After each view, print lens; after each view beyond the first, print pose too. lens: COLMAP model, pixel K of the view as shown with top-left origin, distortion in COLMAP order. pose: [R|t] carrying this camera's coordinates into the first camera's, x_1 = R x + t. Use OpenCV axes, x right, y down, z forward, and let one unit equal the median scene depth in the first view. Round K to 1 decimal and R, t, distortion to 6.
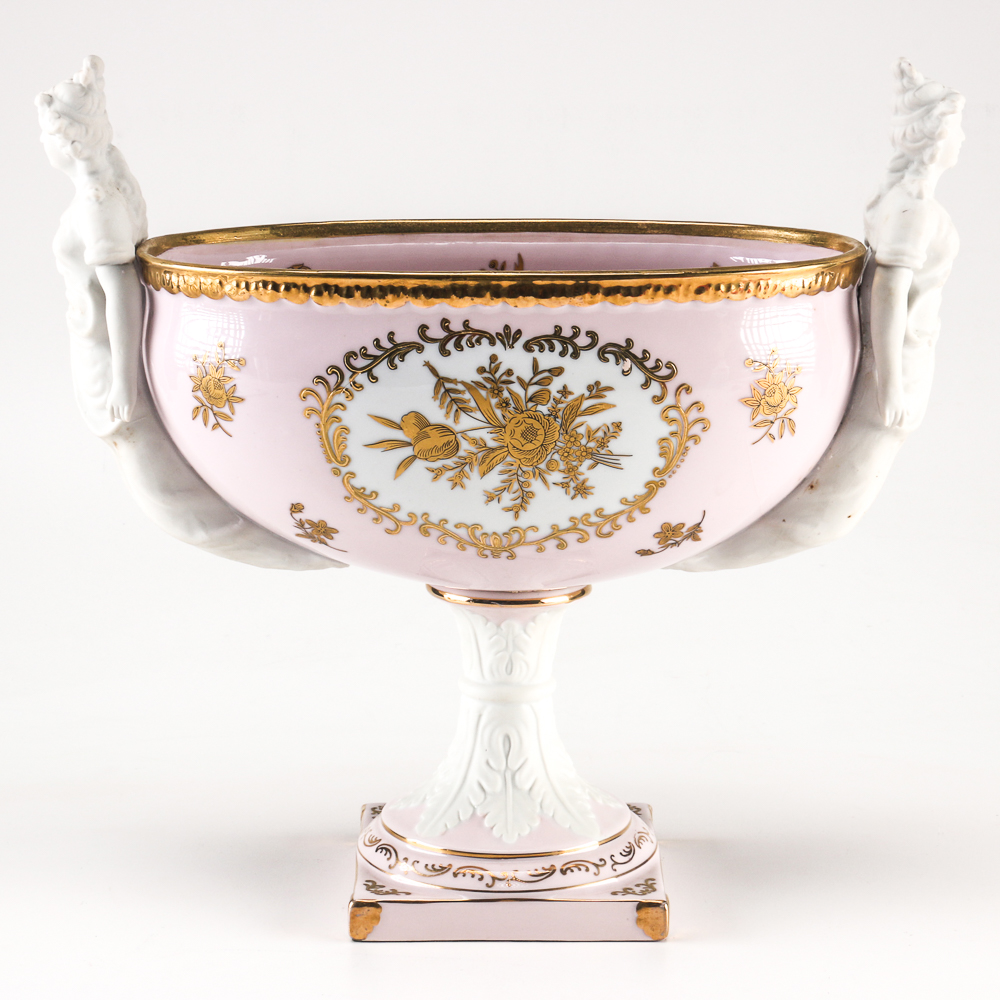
lens RADIAL K [[2461.7, 0, 500.1], [0, 2461.7, 500.2], [0, 0, 1]] dist [0.025235, 0.000000]
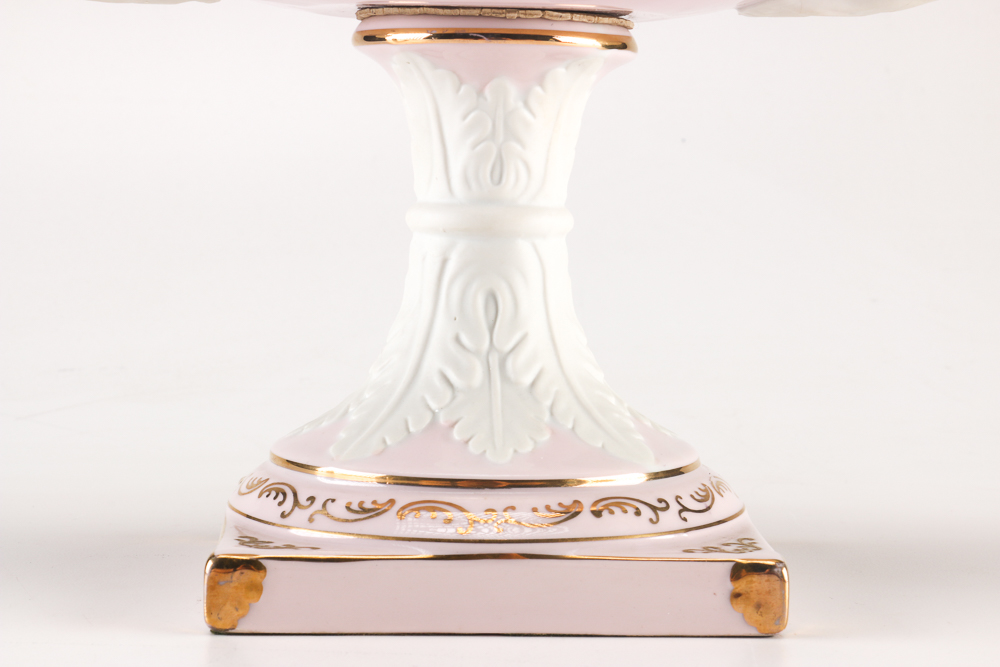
lens RADIAL K [[2286.3, 0, 499.9], [0, 2286.3, 333.6], [0, 0, 1]] dist [0.023220, 0.000000]
pose [[0.999106, 0.009938, 0.041092, -0.017180], [-0.006294, 0.996111, -0.087877, 0.153008], [-0.041806, 0.087540, 0.995283, 0.475704]]
